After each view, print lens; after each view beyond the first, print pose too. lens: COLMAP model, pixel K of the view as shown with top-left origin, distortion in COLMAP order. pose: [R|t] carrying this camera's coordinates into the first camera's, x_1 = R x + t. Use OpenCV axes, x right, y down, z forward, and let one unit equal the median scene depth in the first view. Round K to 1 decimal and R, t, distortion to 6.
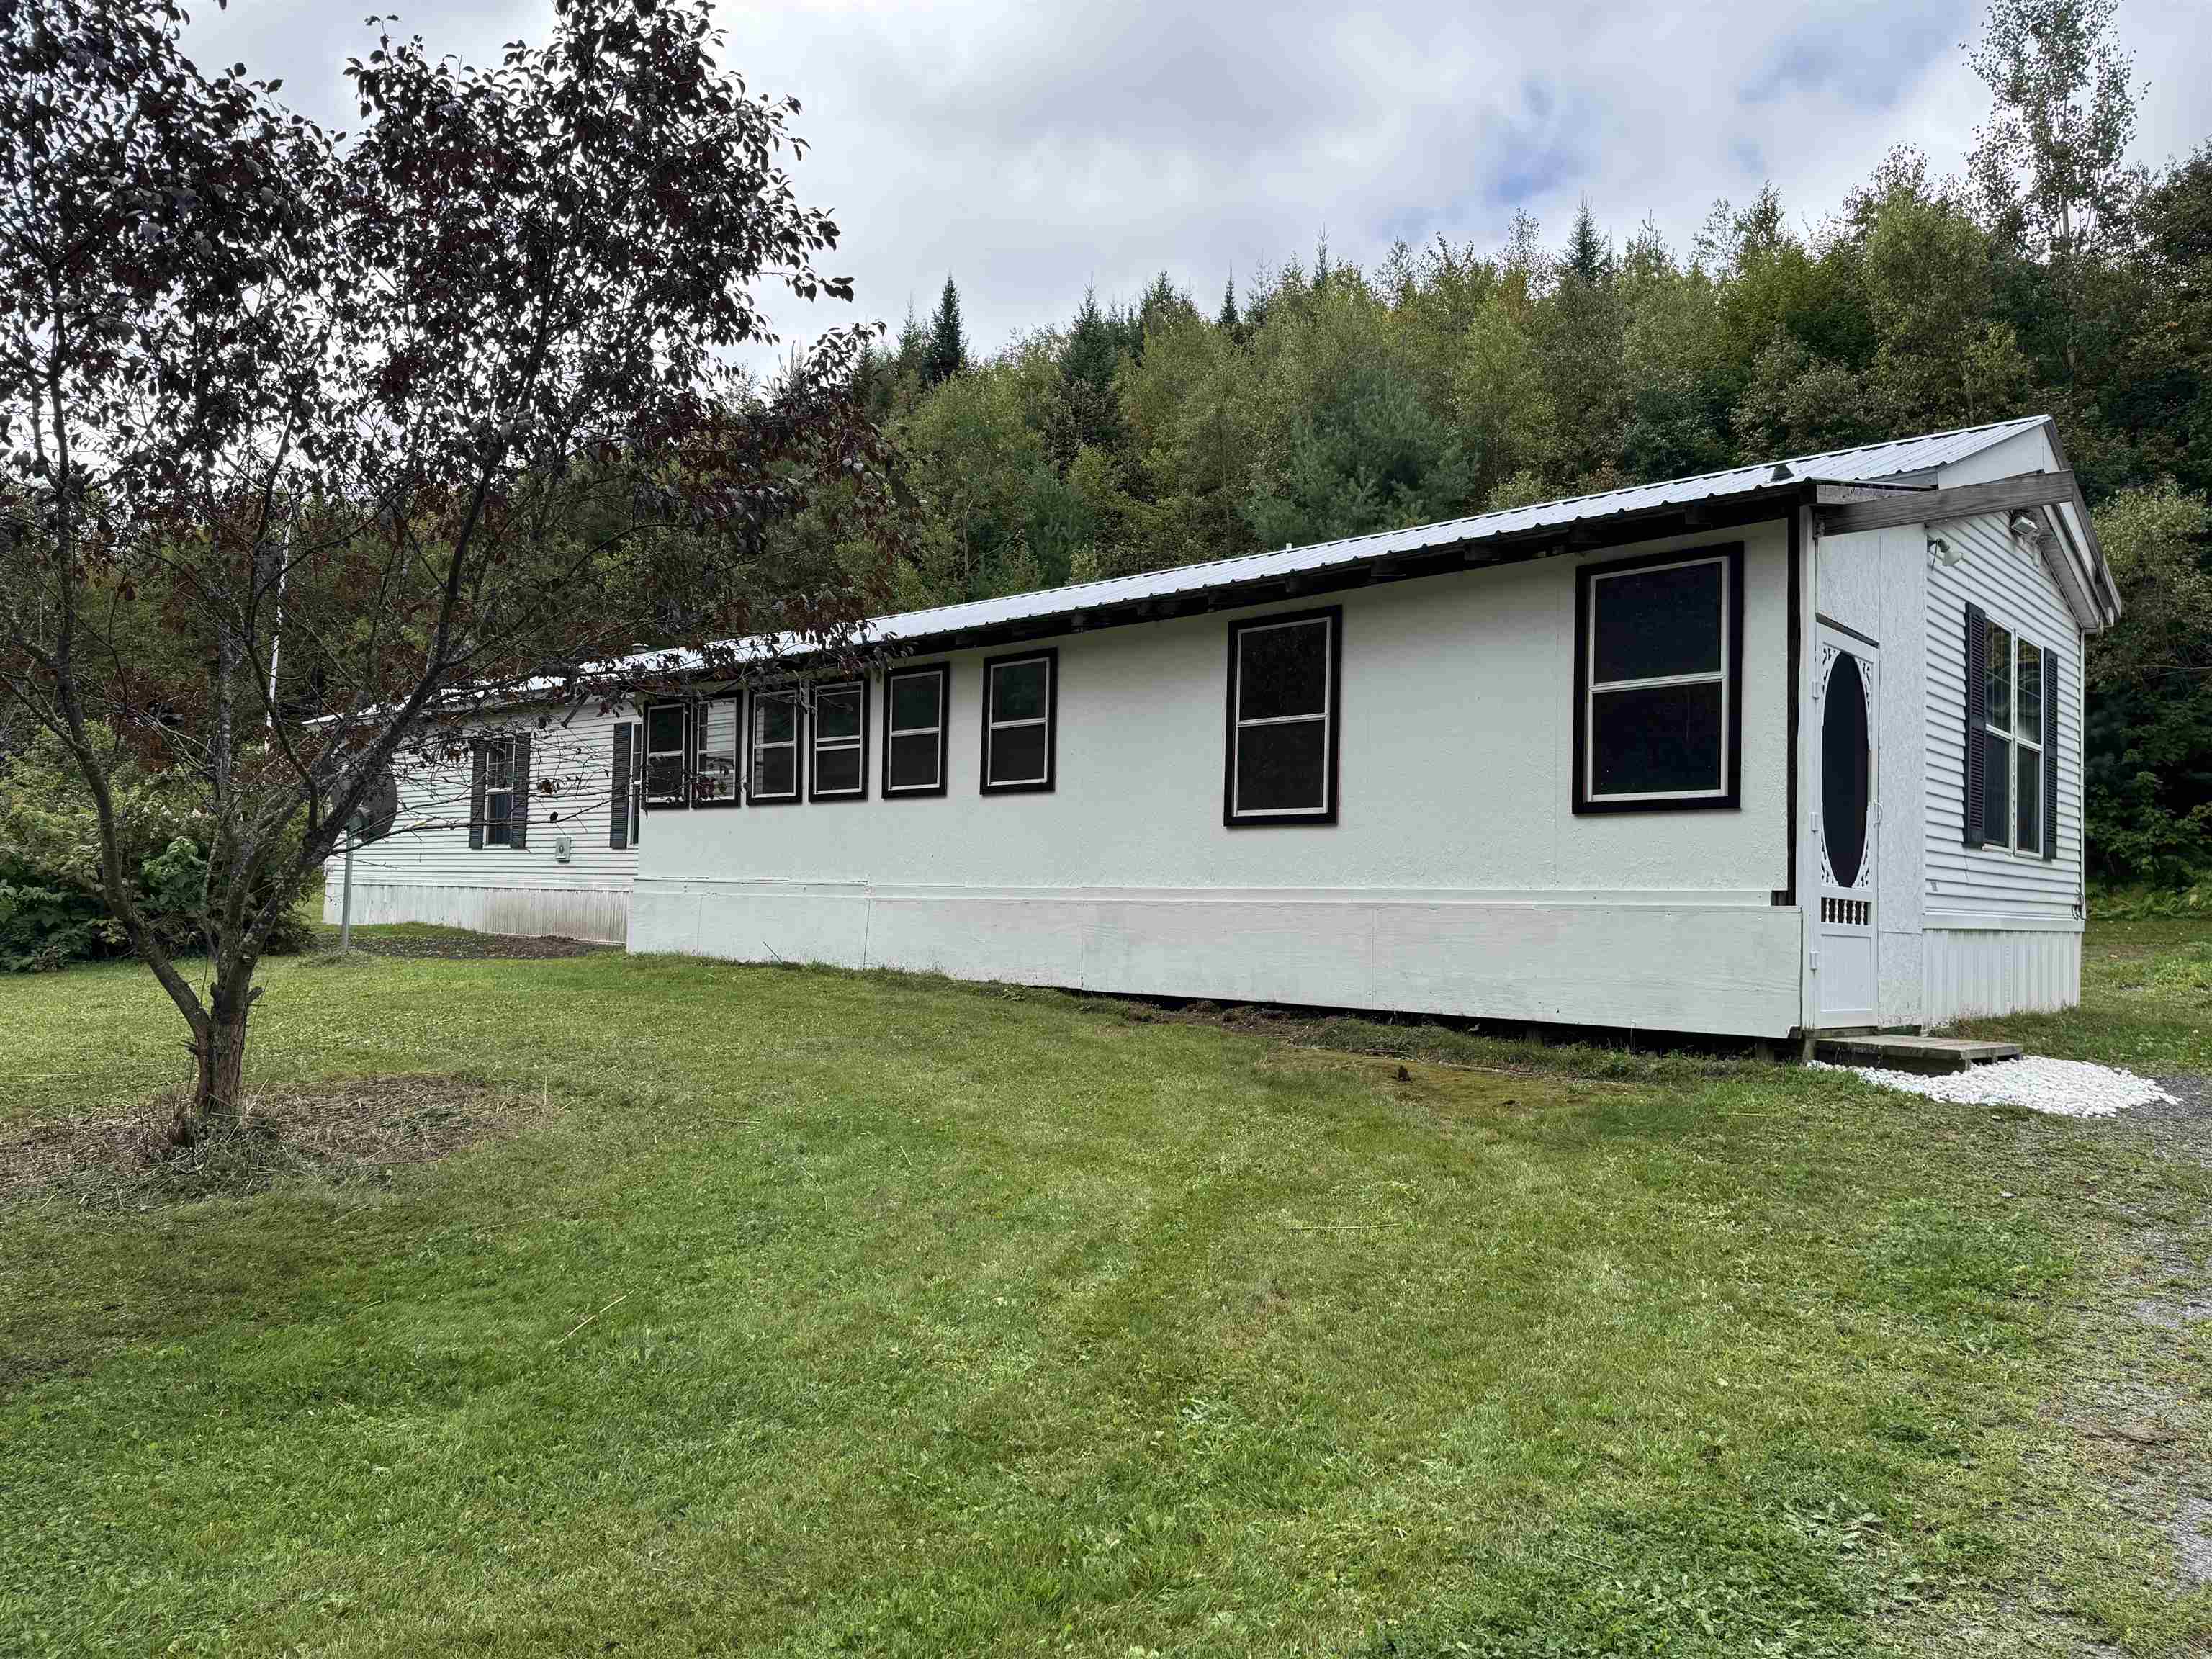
lens RADIAL K [[1553.9, 0, 1116.7], [0, 1553.9, 837.5], [0, 0, 1]] dist [0.060393, -0.060694]
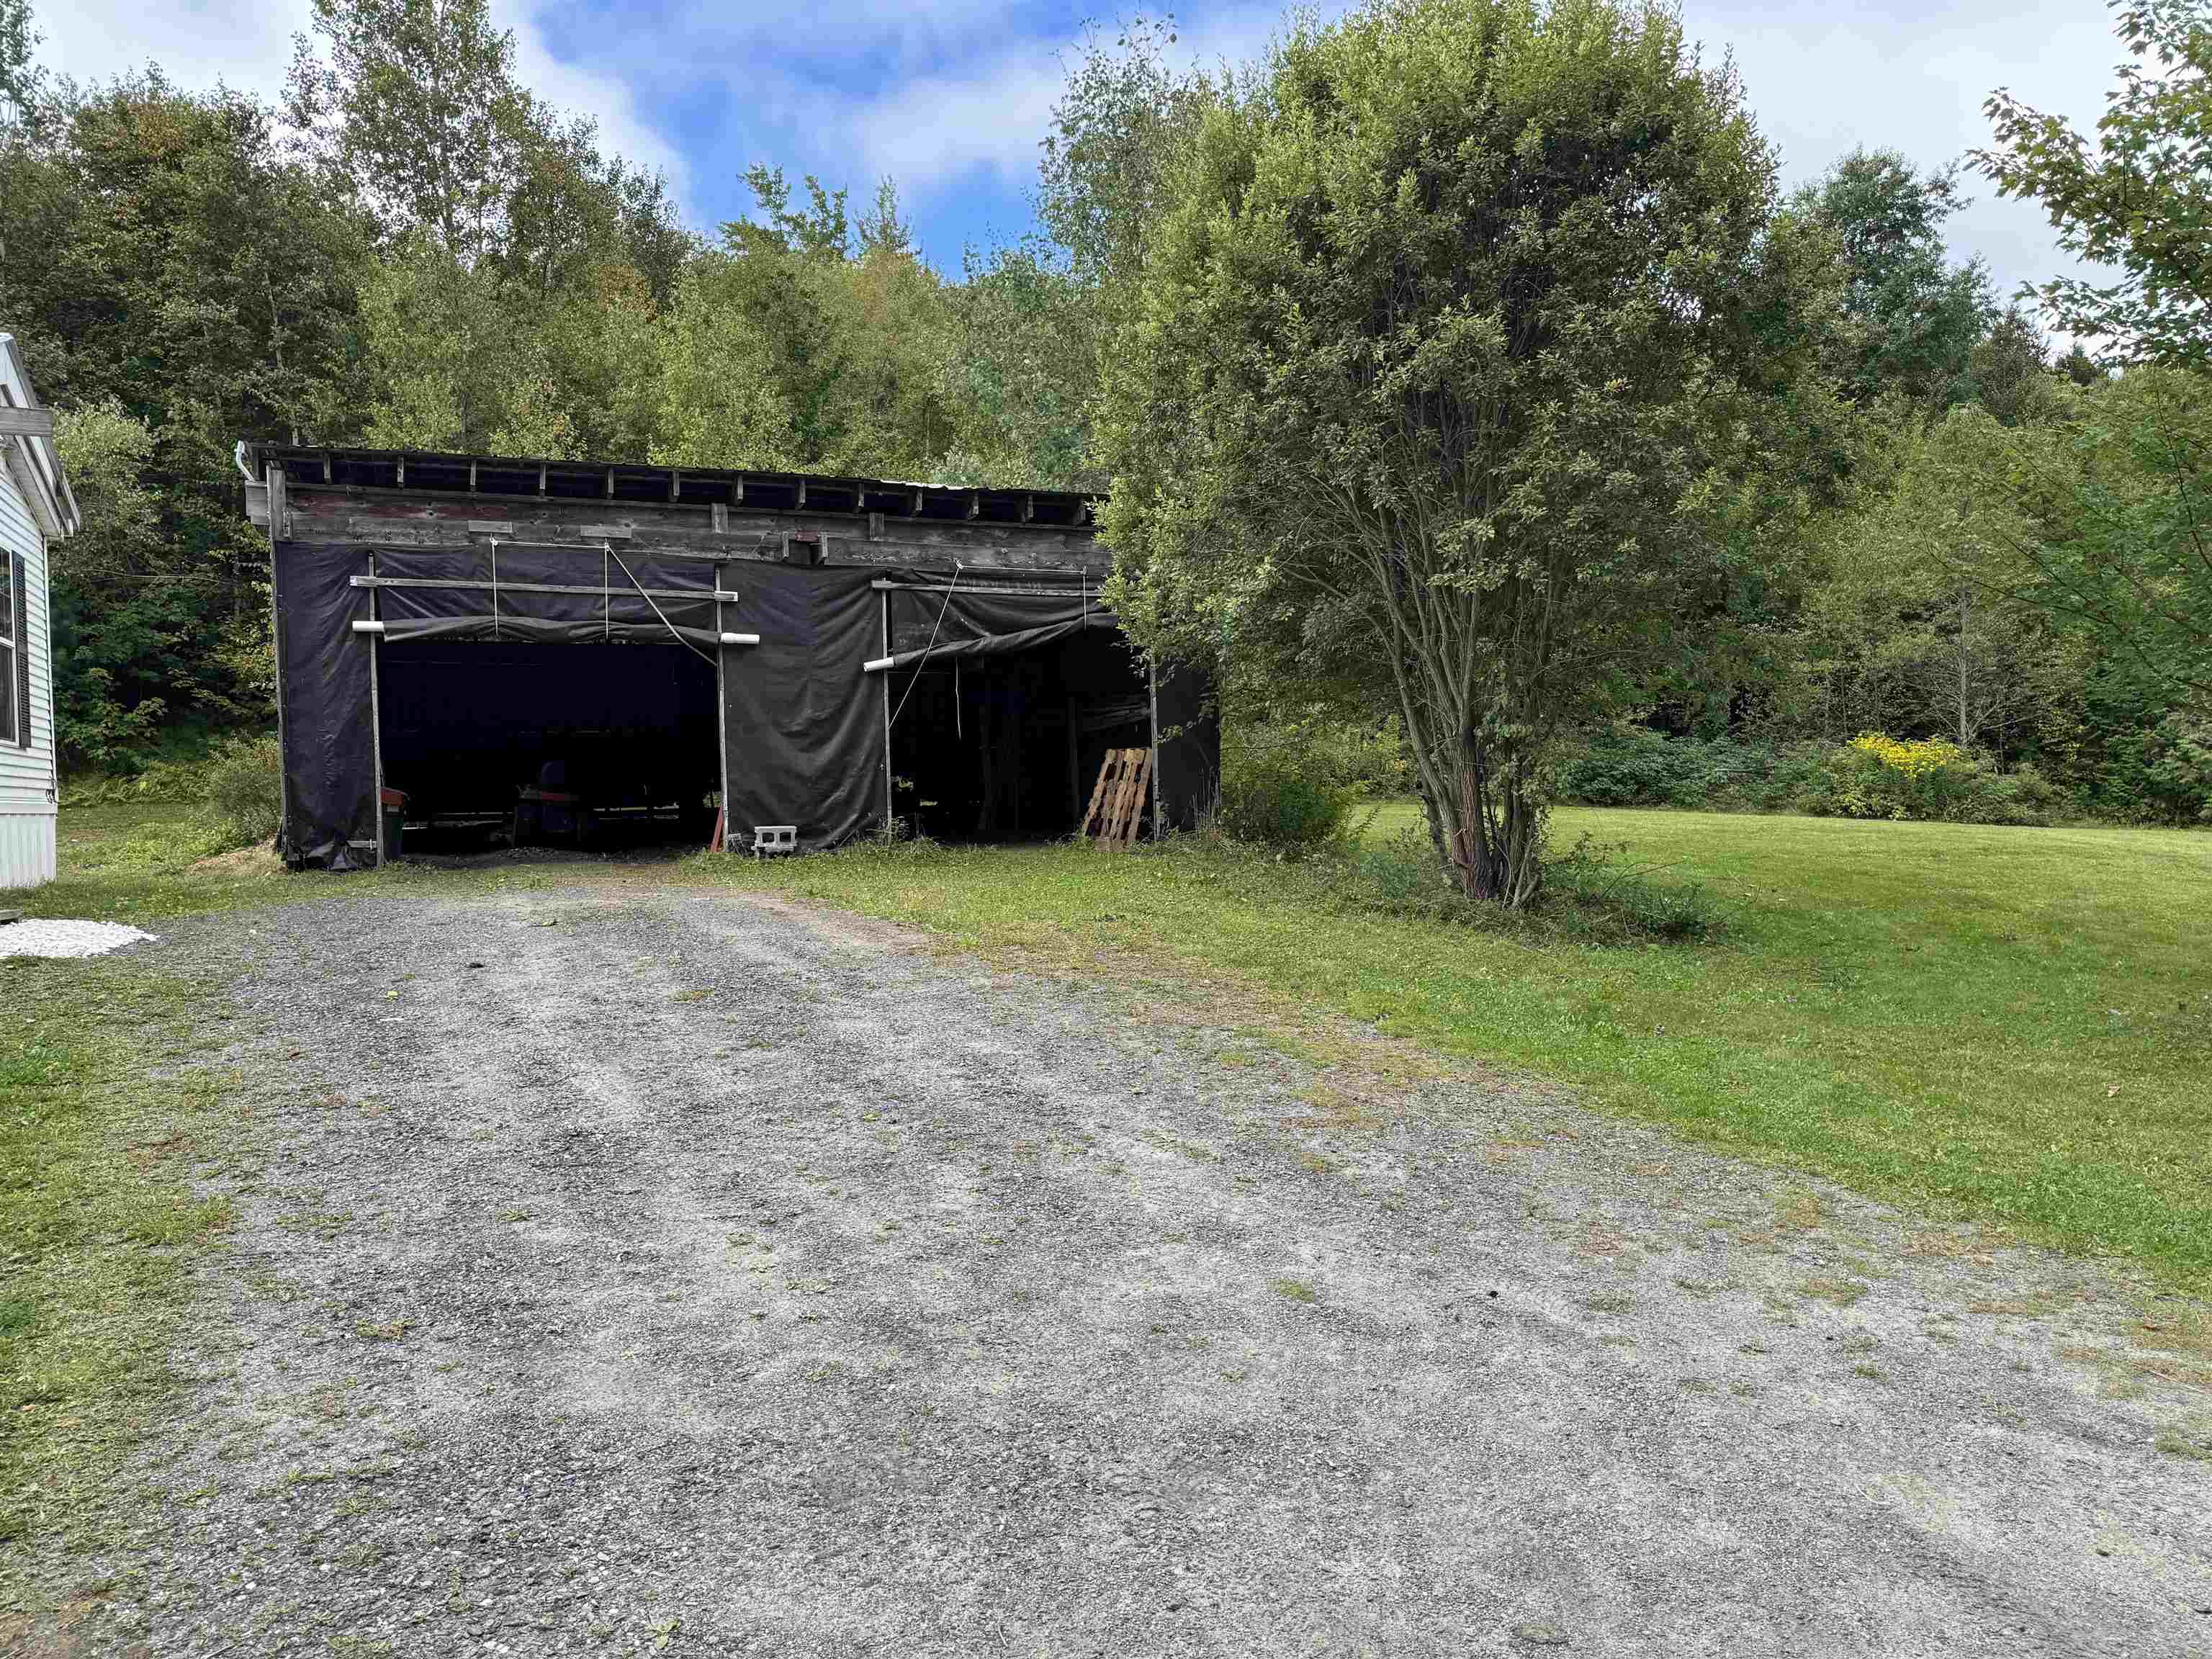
lens RADIAL K [[1549.1, 0, 1112.7], [0, 1549.1, 845.7], [0, 0, 1]] dist [0.082275, -0.094910]
pose [[0.403416, -0.061583, 0.912942, -0.102934], [-0.004692, 0.997580, 0.069366, 0.002404], [-0.915004, -0.032267, 0.402151, -0.127004]]
